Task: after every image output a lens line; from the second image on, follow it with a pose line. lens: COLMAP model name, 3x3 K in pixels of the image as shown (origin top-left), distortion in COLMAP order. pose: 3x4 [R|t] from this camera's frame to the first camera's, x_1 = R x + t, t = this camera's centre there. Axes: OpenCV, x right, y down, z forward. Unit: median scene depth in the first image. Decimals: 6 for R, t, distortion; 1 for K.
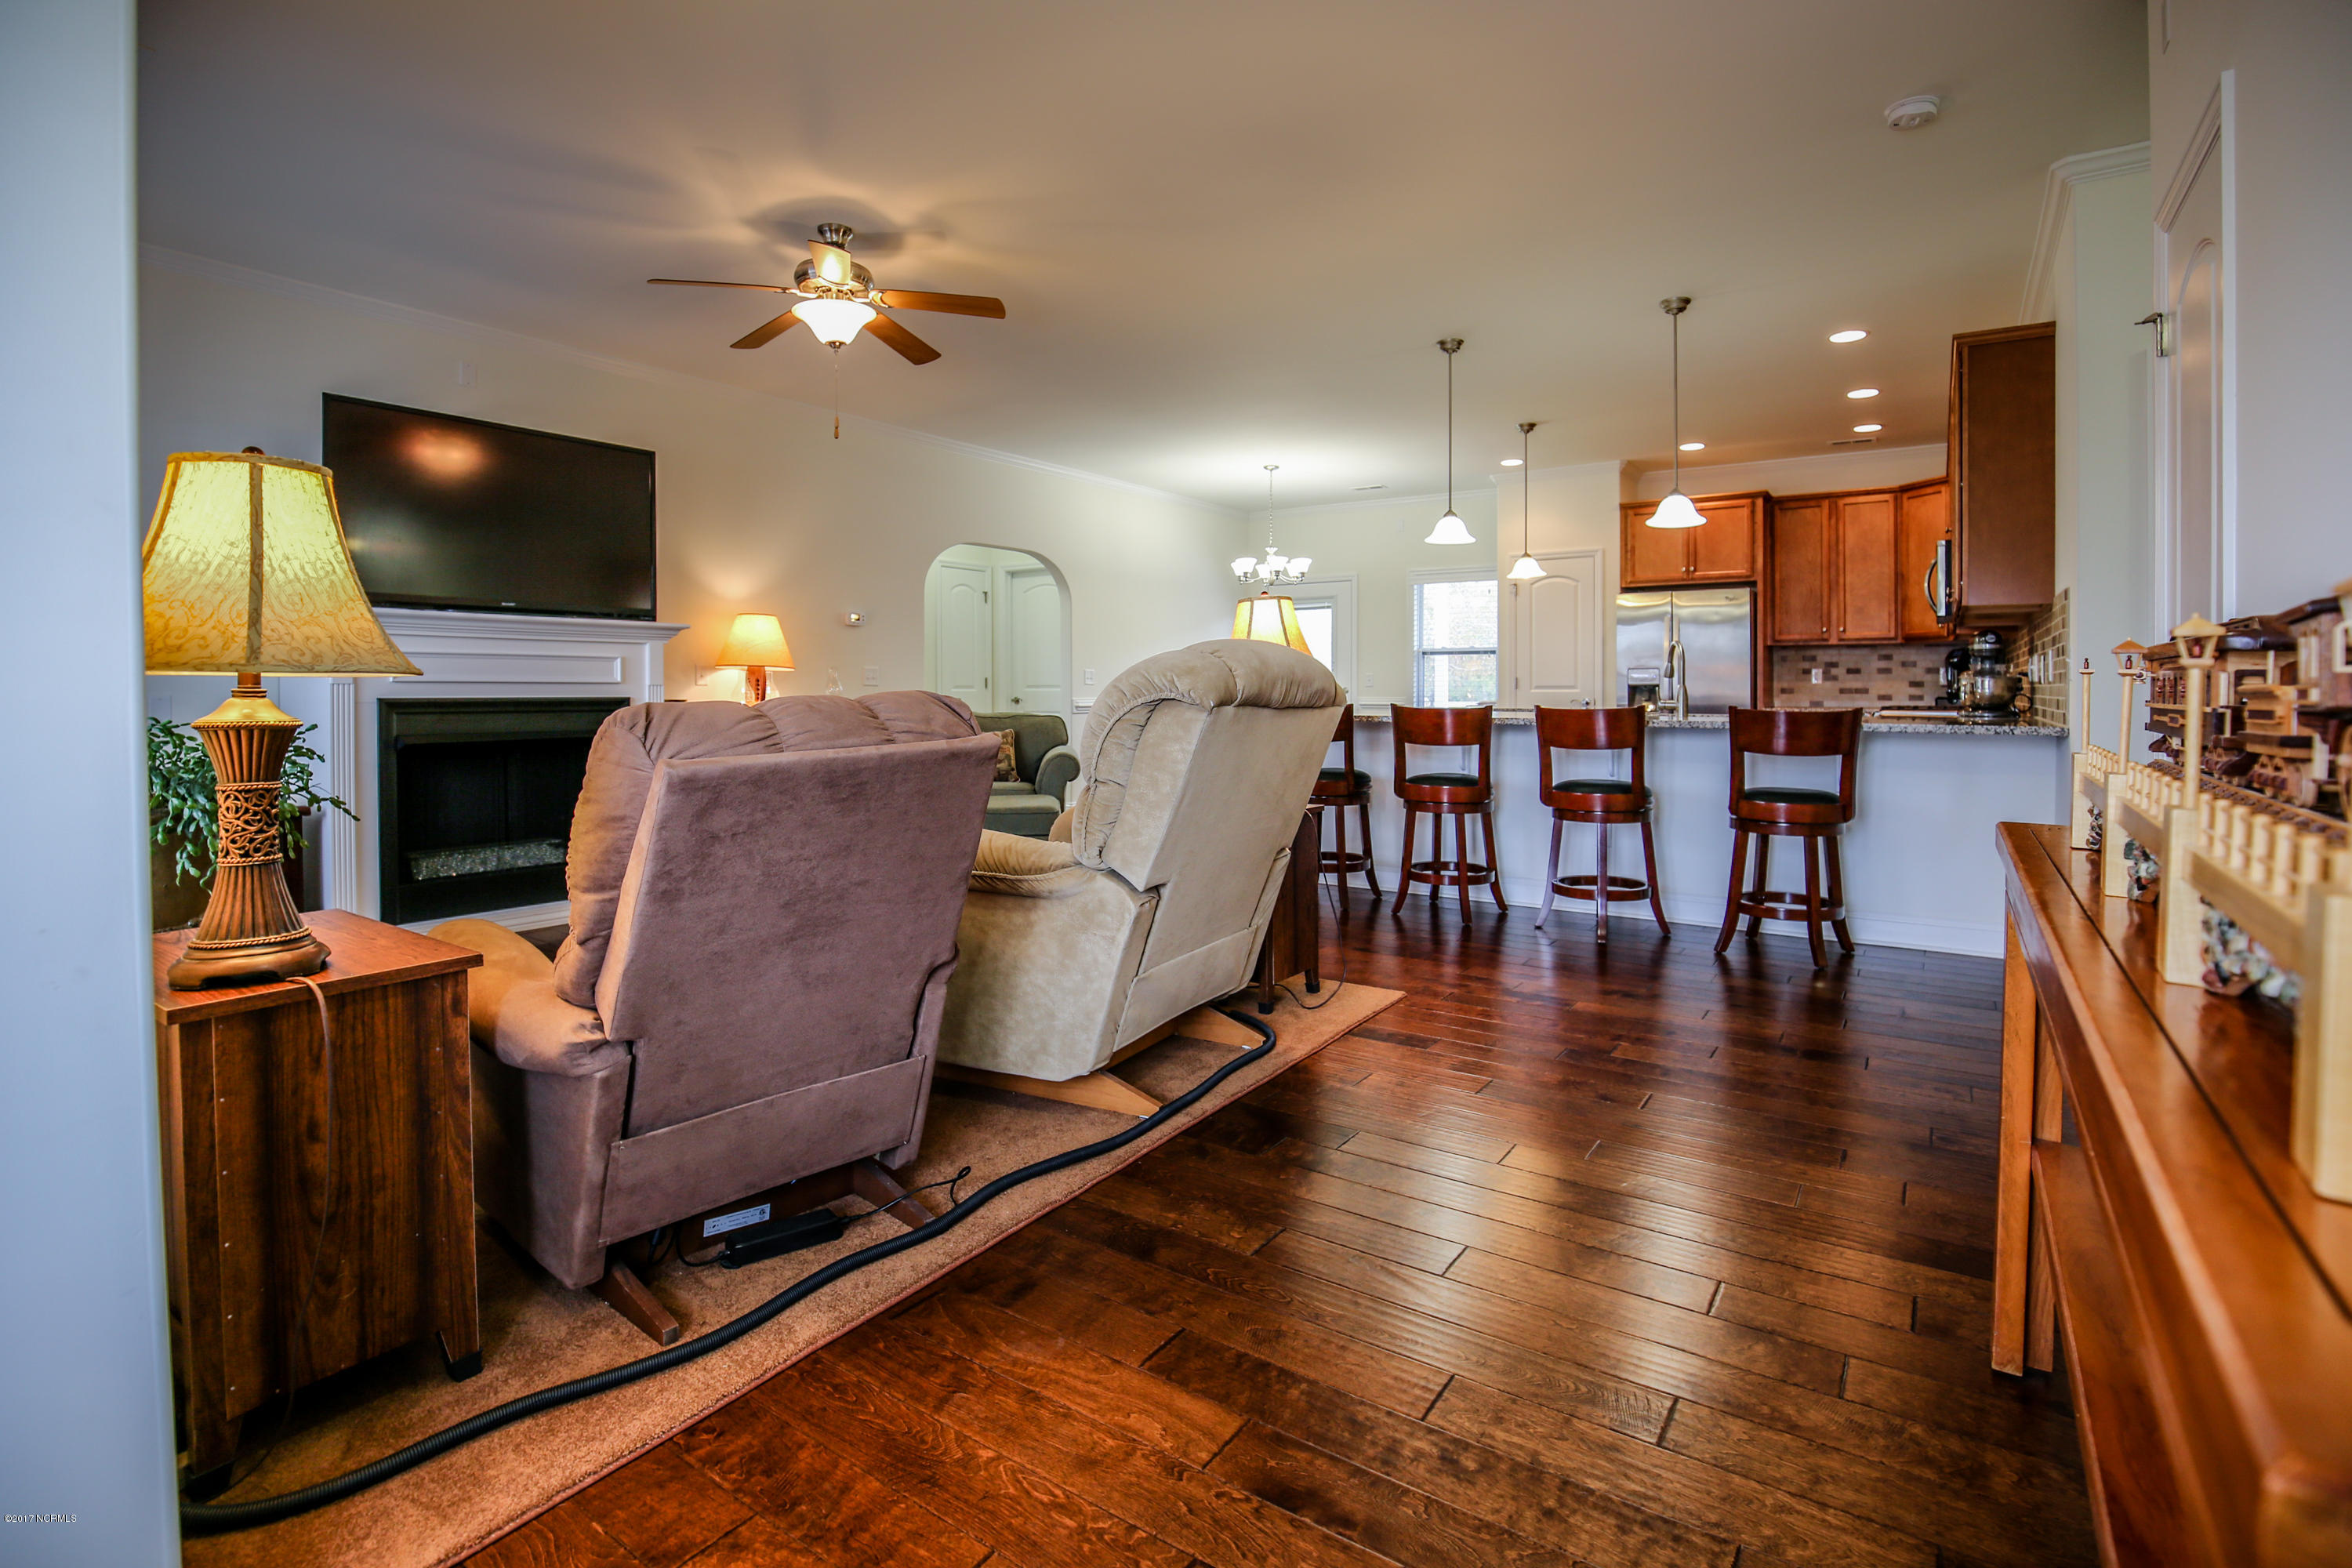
lens RADIAL K [[1106.6, 0, 1149.4], [0, 1106.6, 717.1], [0, 0, 1]] dist [-0.027396, 0.000236]
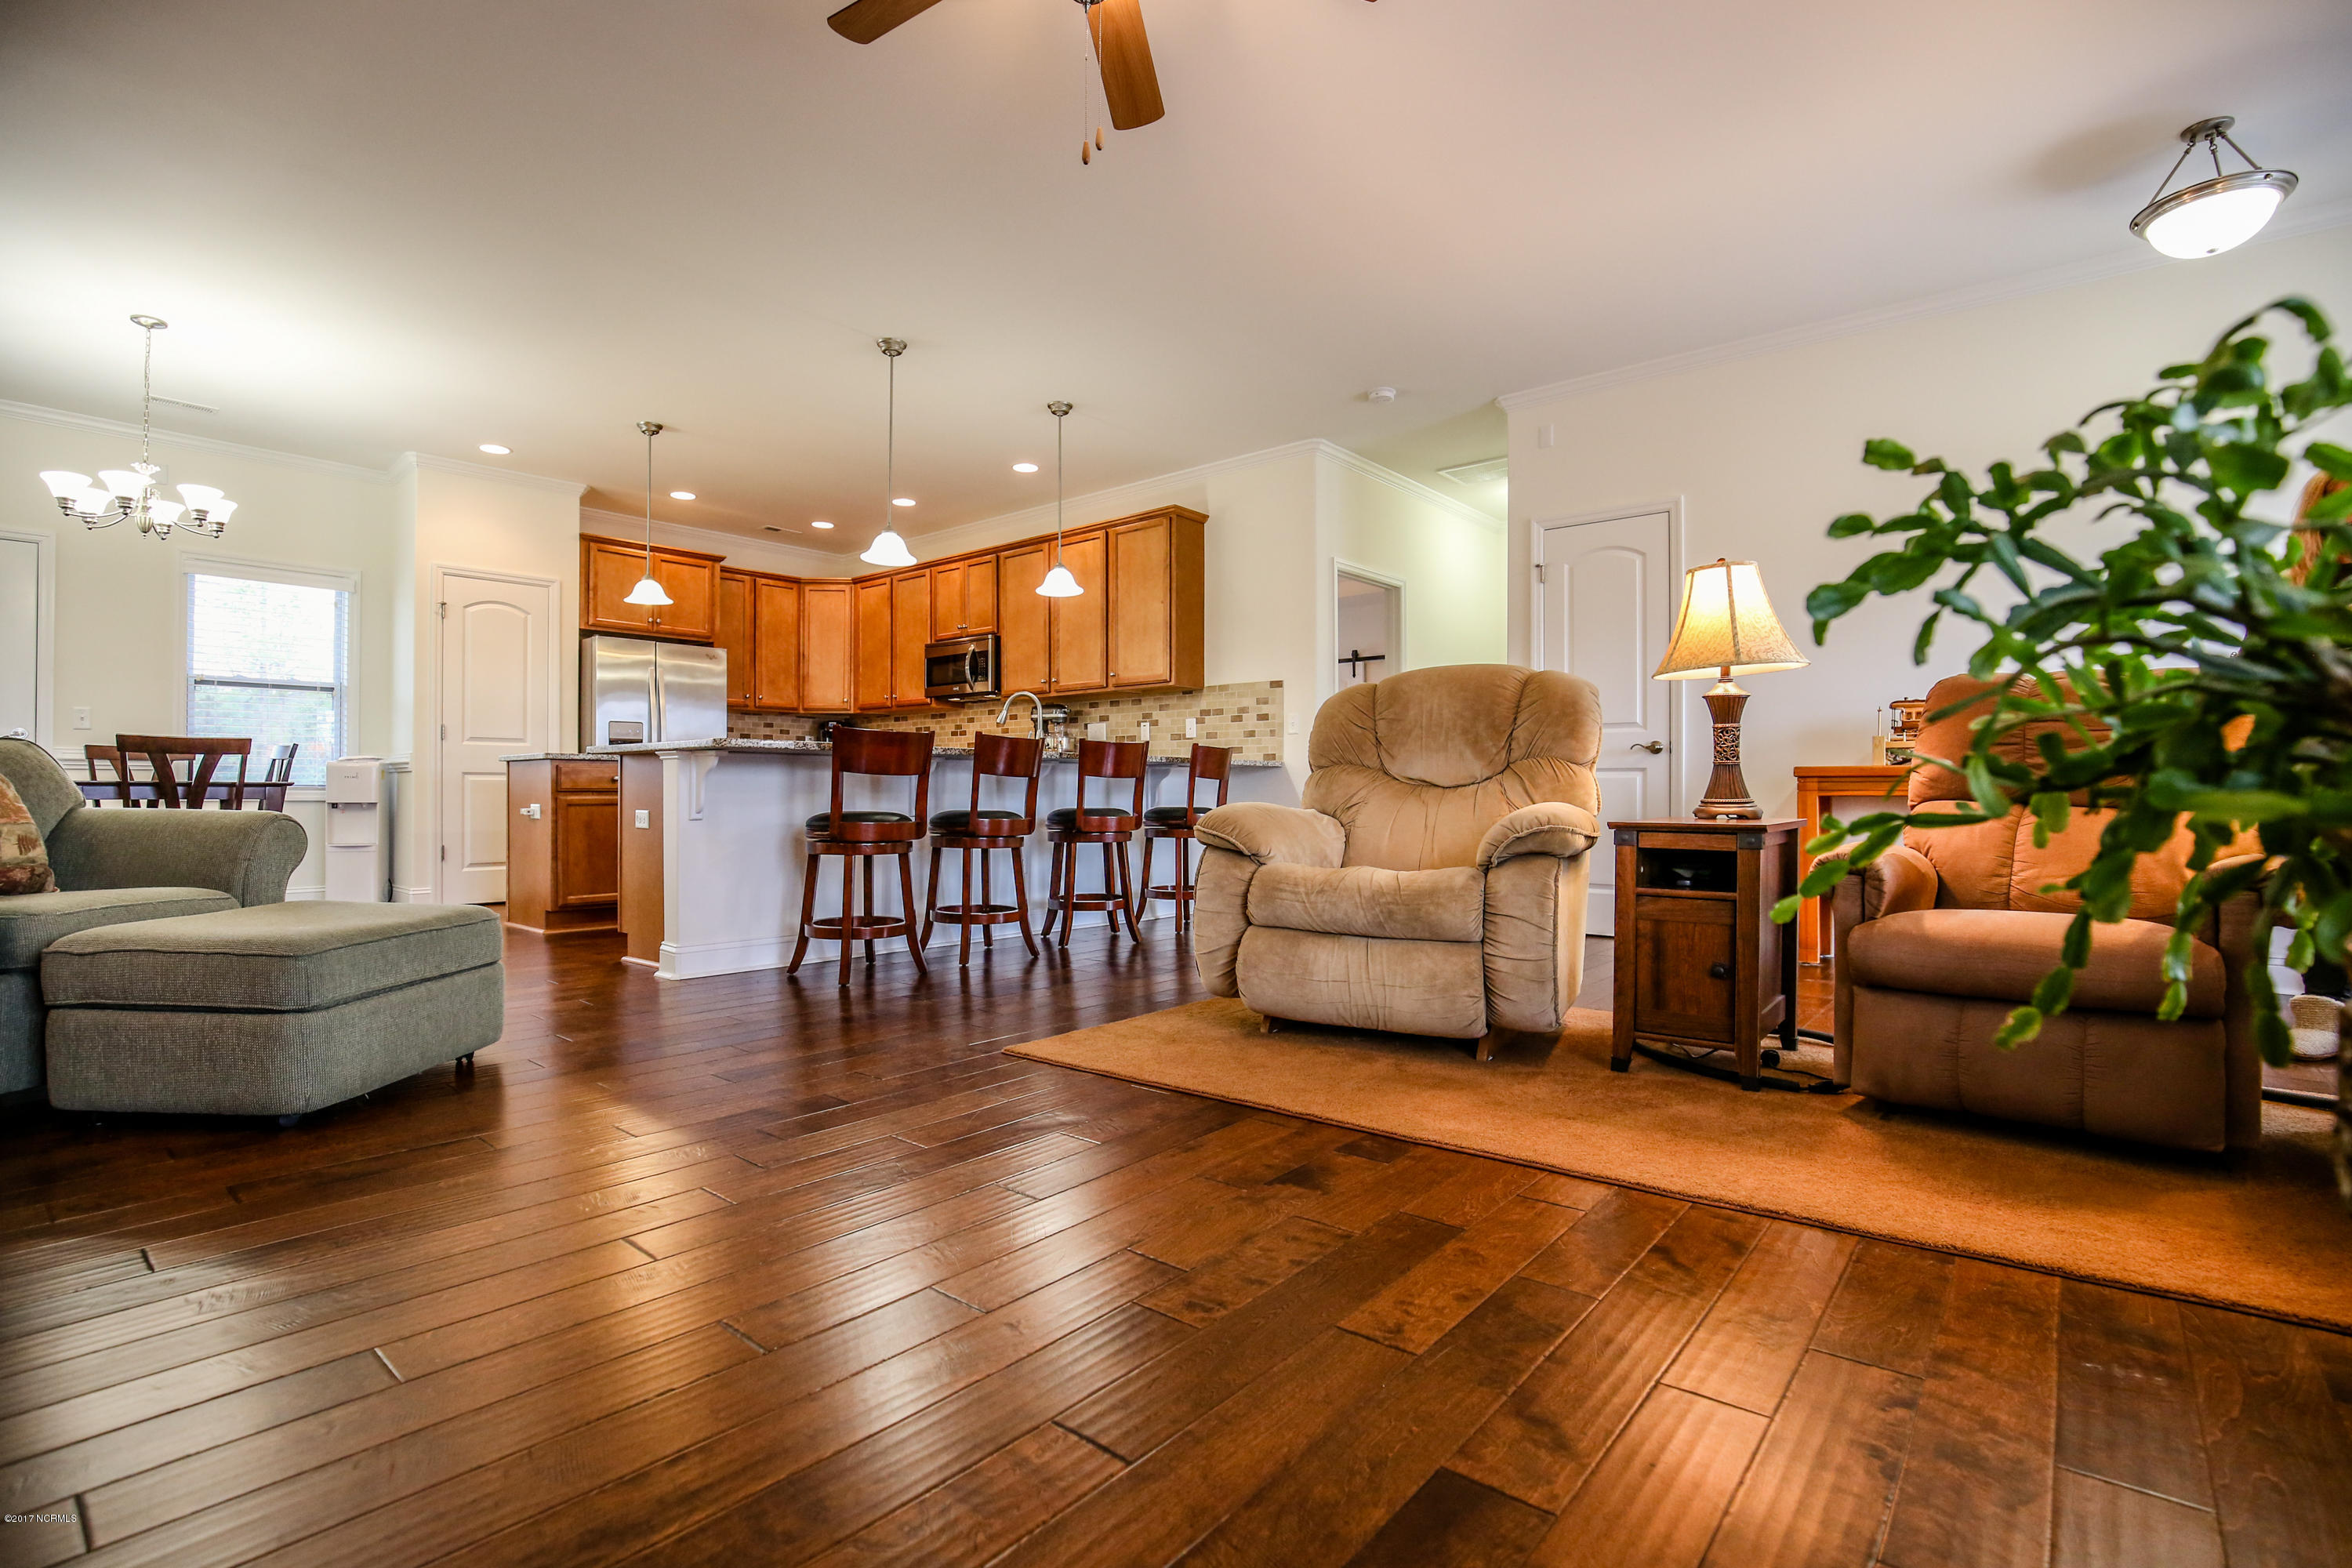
lens RADIAL K [[1083.1, 0, 1209.1], [0, 1083.1, 790.2], [0, 0, 1]] dist [-0.024383, 0.000305]
pose [[0.060205, 0.001932, 0.998184, -0.432195], [0.026317, 0.999647, -0.003522, 0.029901], [-0.997839, 0.026482, 0.060133, 0.491876]]
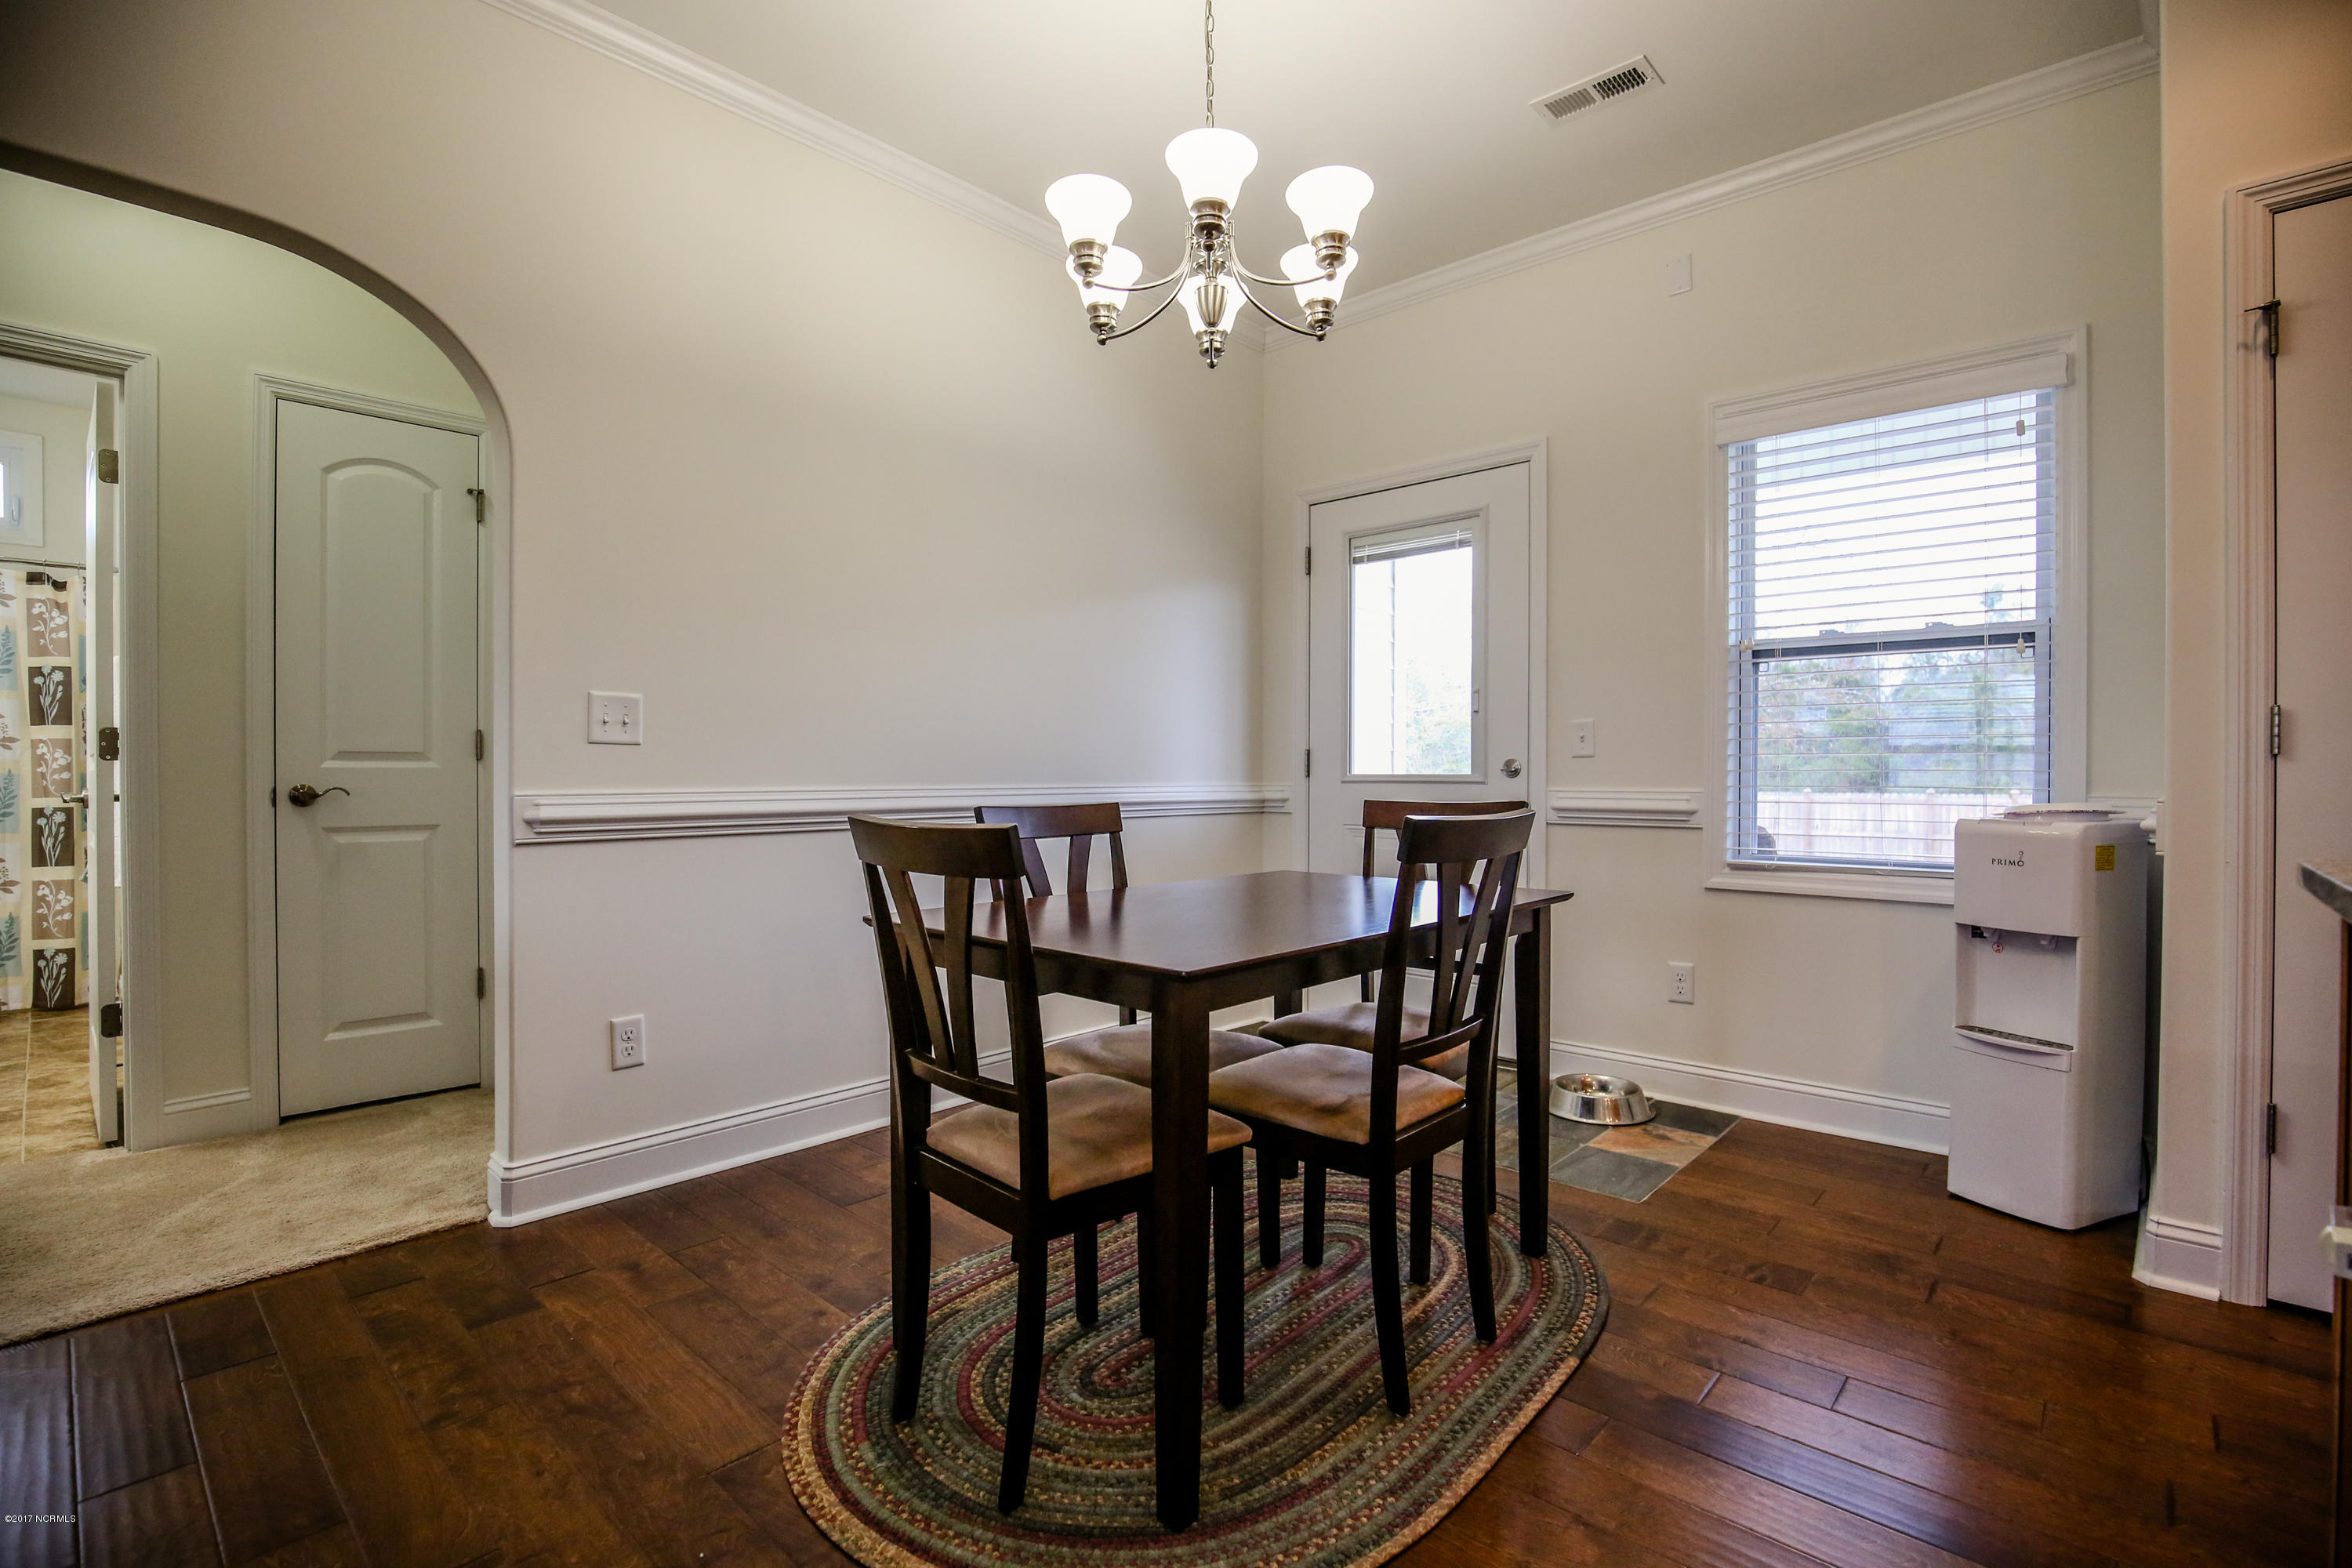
lens RADIAL K [[1073.0, 0, 1177.7], [0, 1073.0, 777.0], [0, 0, 1]] dist [-0.037432, 0.007586]
pose [[0.992473, 0.001601, -0.122451, 0.153509], [-0.004080, 0.999792, -0.019997, -0.019278], [0.122394, 0.020346, 0.992273, 0.872833]]
